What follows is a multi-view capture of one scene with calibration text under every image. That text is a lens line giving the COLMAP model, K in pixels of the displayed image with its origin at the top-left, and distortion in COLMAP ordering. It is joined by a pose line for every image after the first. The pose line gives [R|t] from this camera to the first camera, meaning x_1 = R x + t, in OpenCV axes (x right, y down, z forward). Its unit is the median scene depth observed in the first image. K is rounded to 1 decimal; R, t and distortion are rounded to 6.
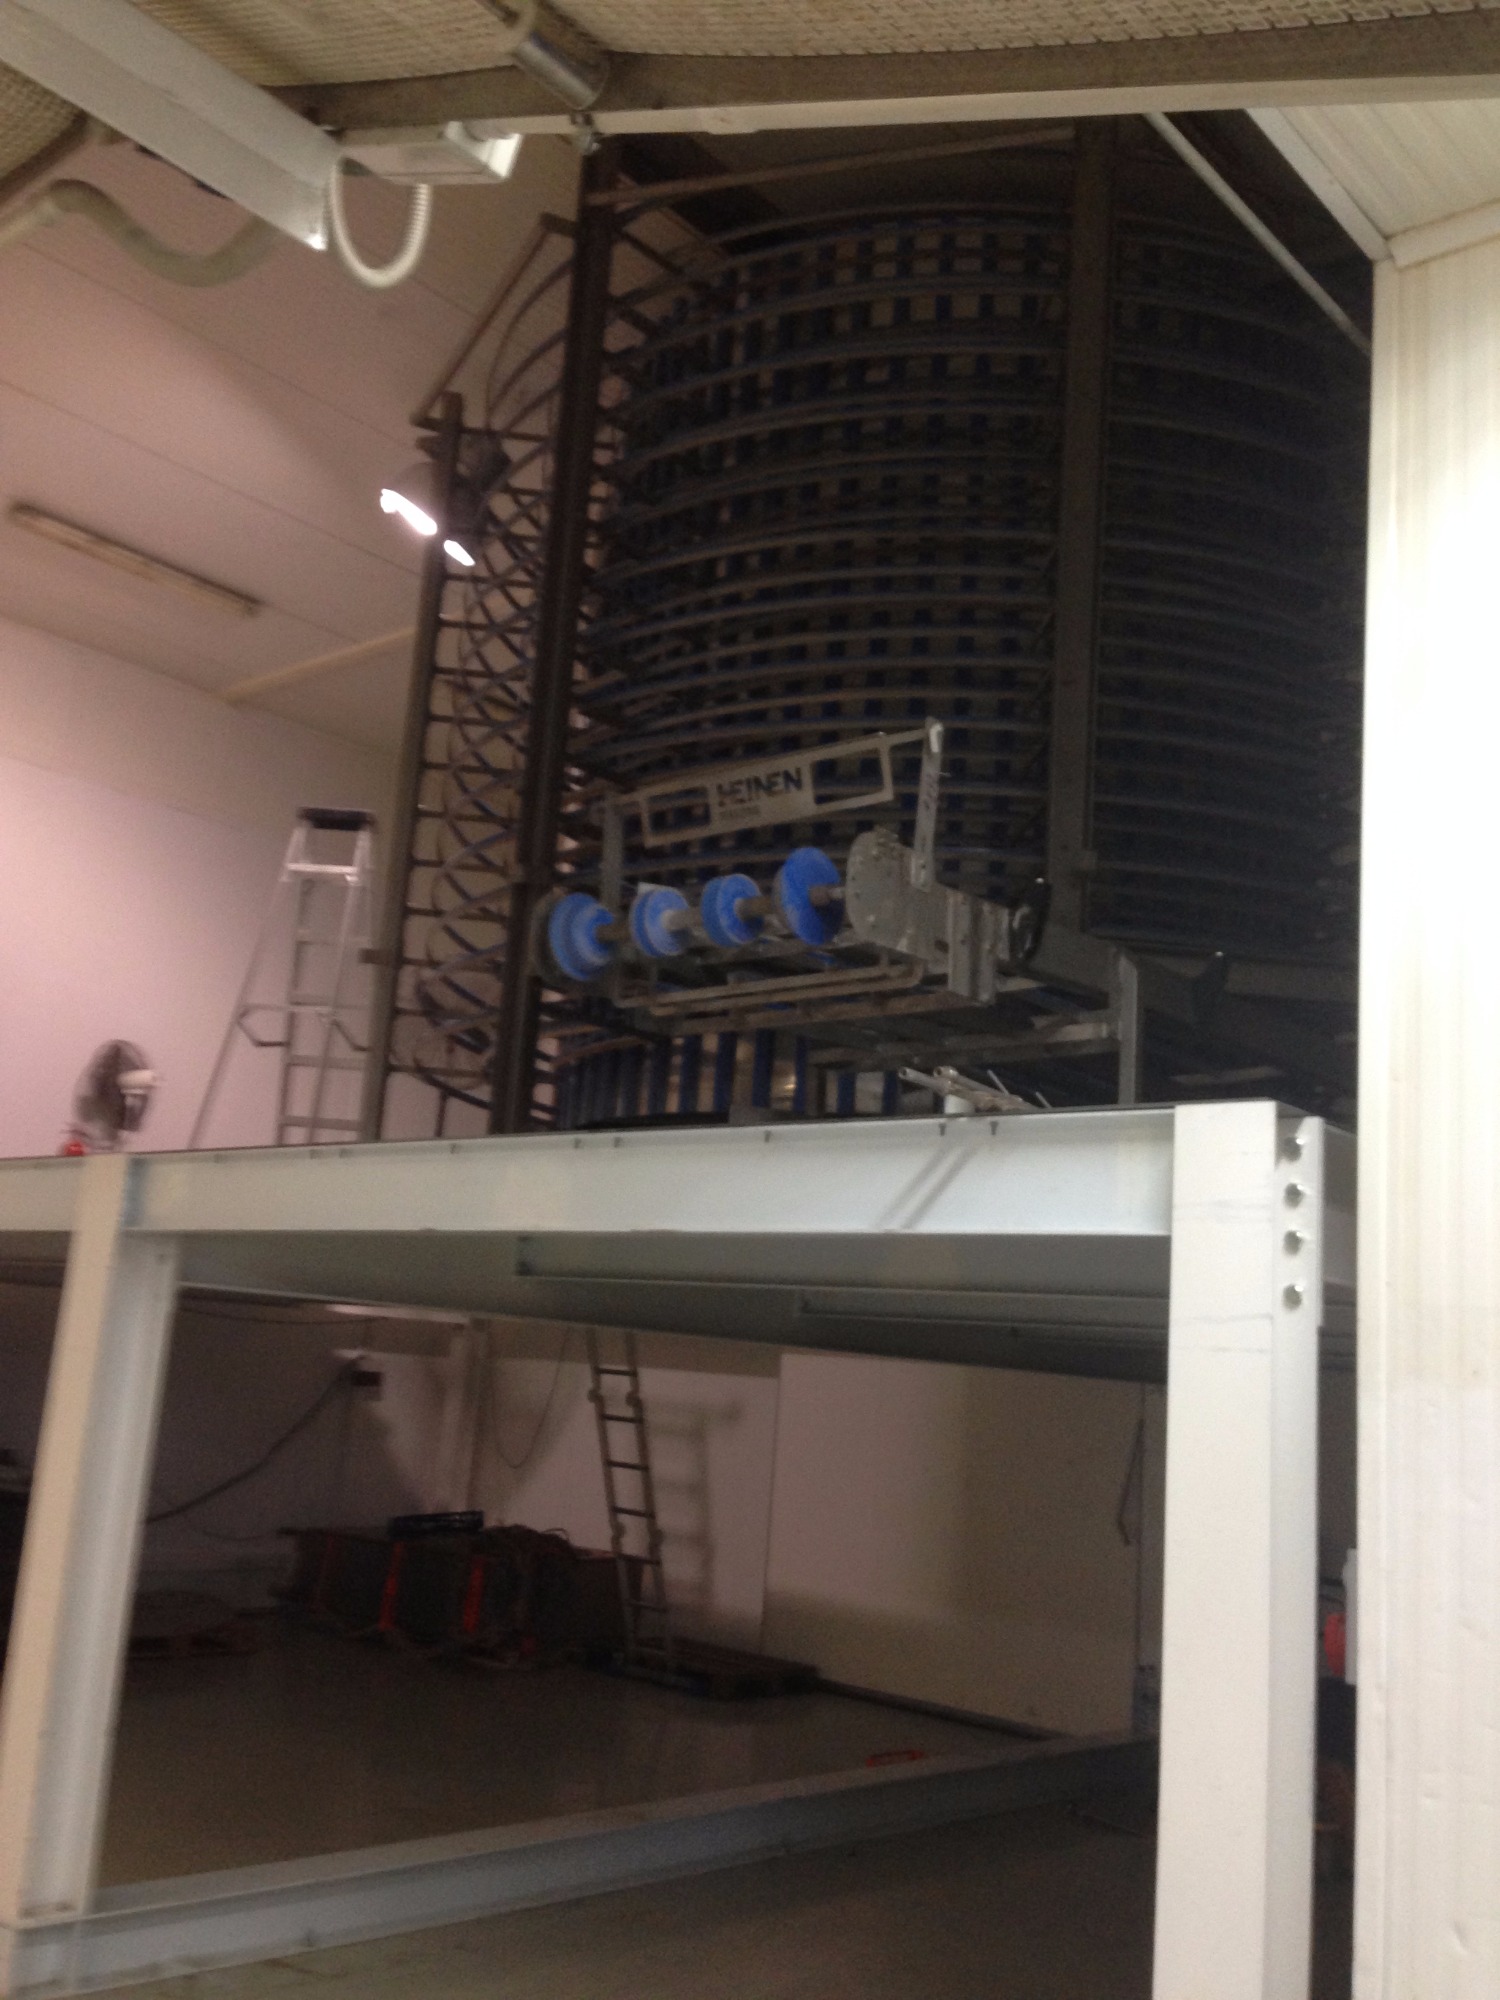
lens RADIAL K [[1868.3, 0, 749.6], [0, 1868.3, 998.1], [0, 0, 1]] dist [-0.001210, 0.000000]
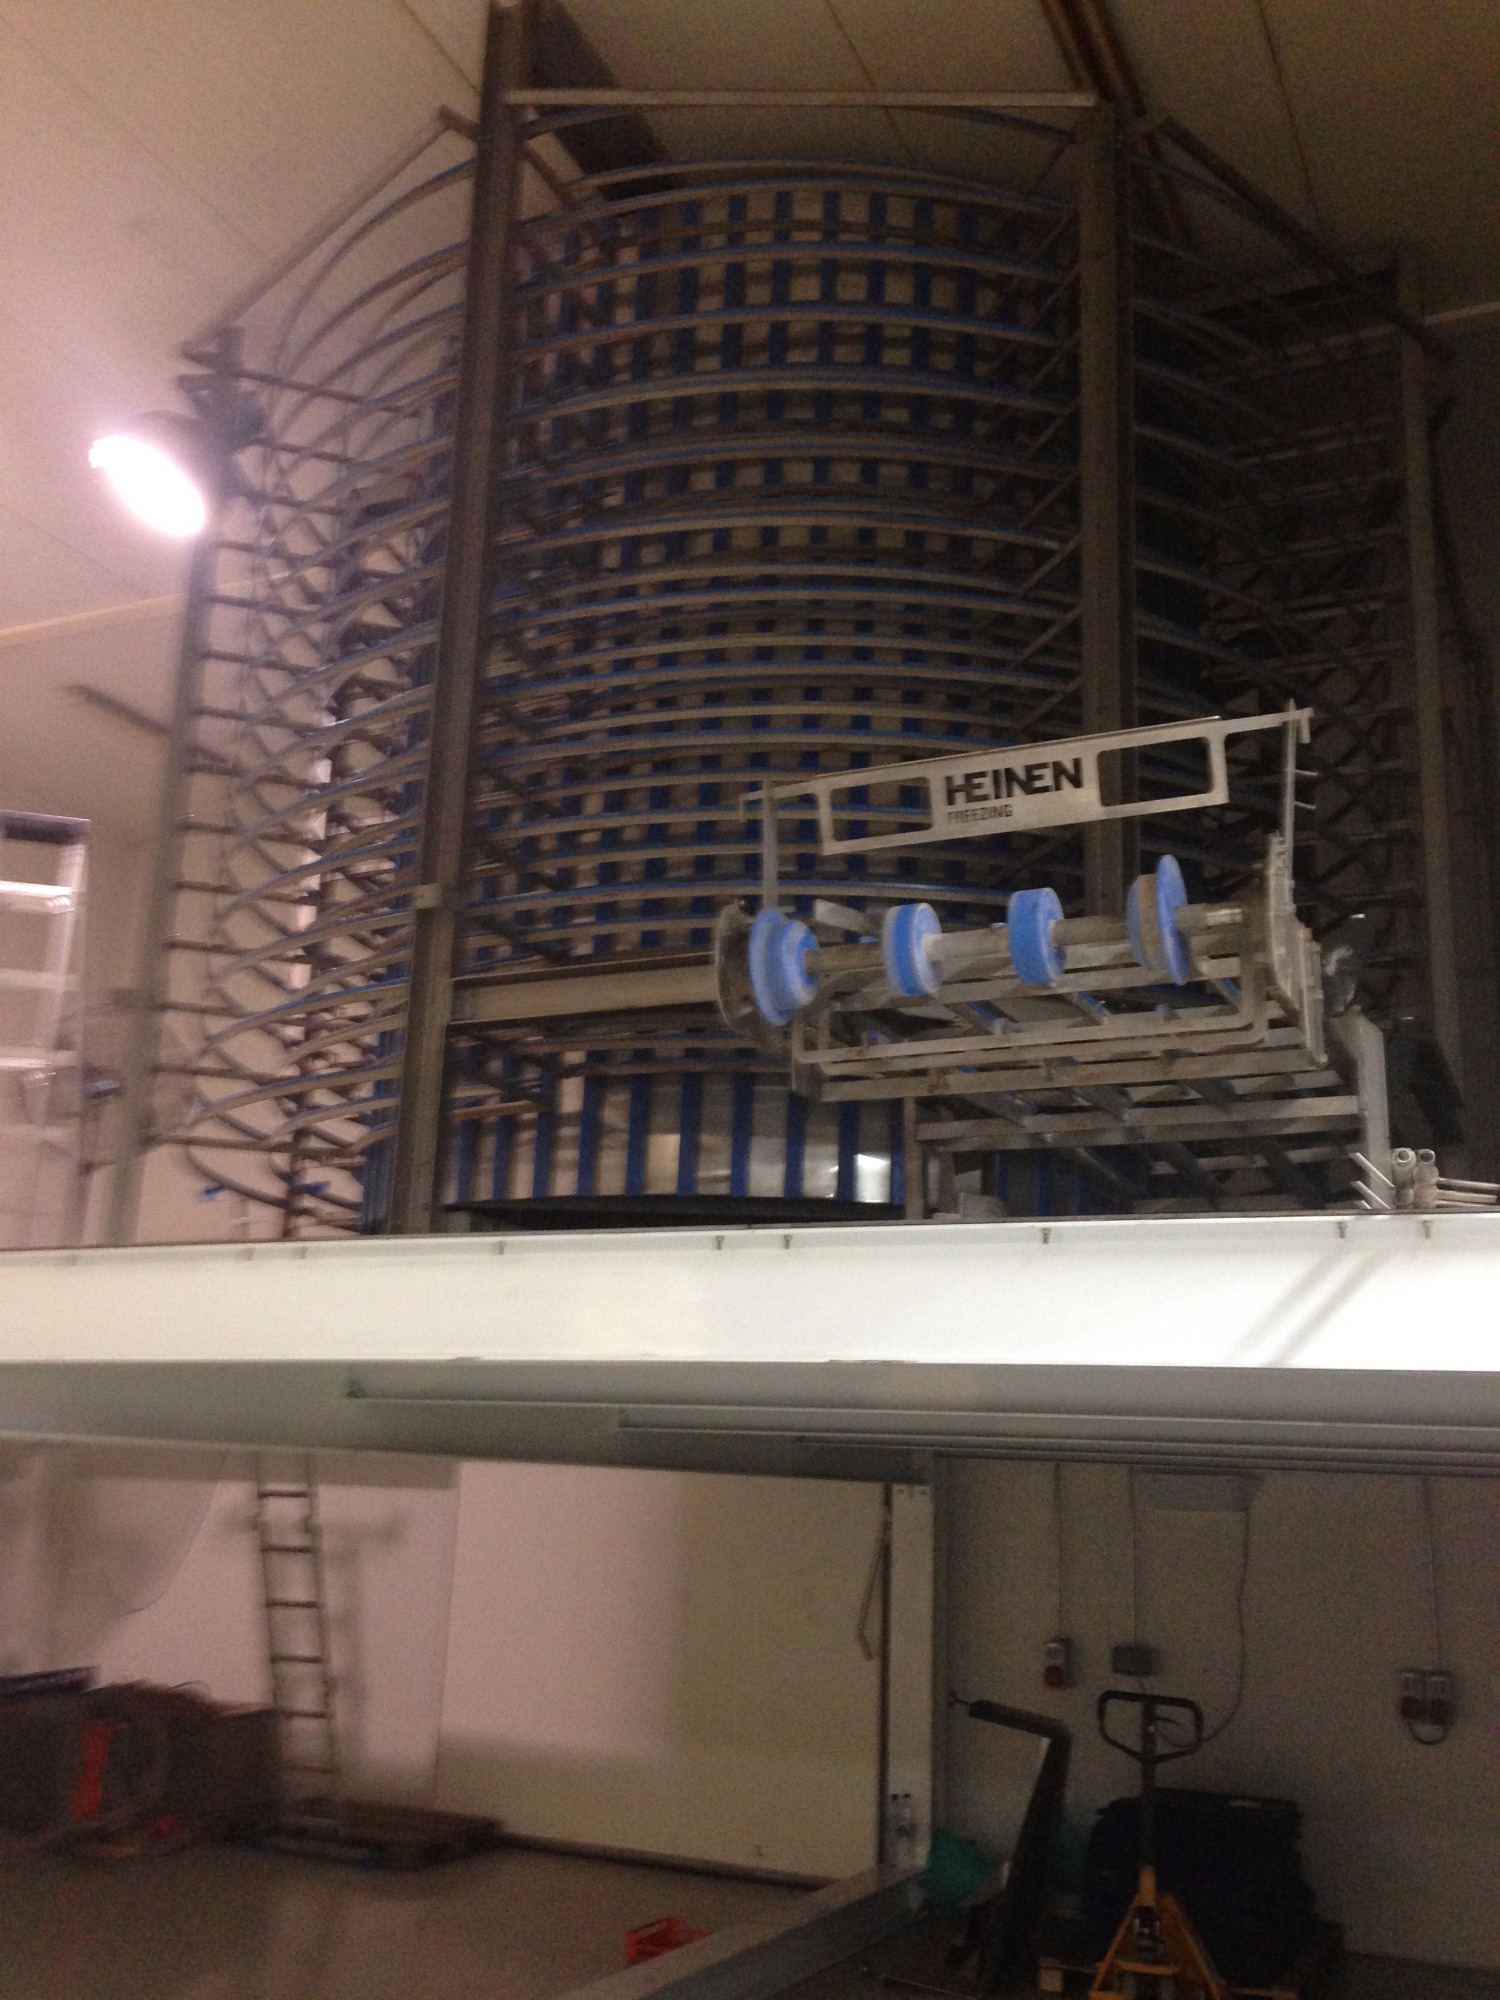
lens RADIAL K [[1868.3, 0, 750.2], [0, 1868.3, 1005.0], [0, 0, 1]] dist [-0.001210, 0.000000]
pose [[0.959308, 0.030639, 0.280695, -0.184695], [-0.020196, 0.998995, -0.040022, 0.007562], [-0.281639, 0.032724, 0.958962, 0.171156]]
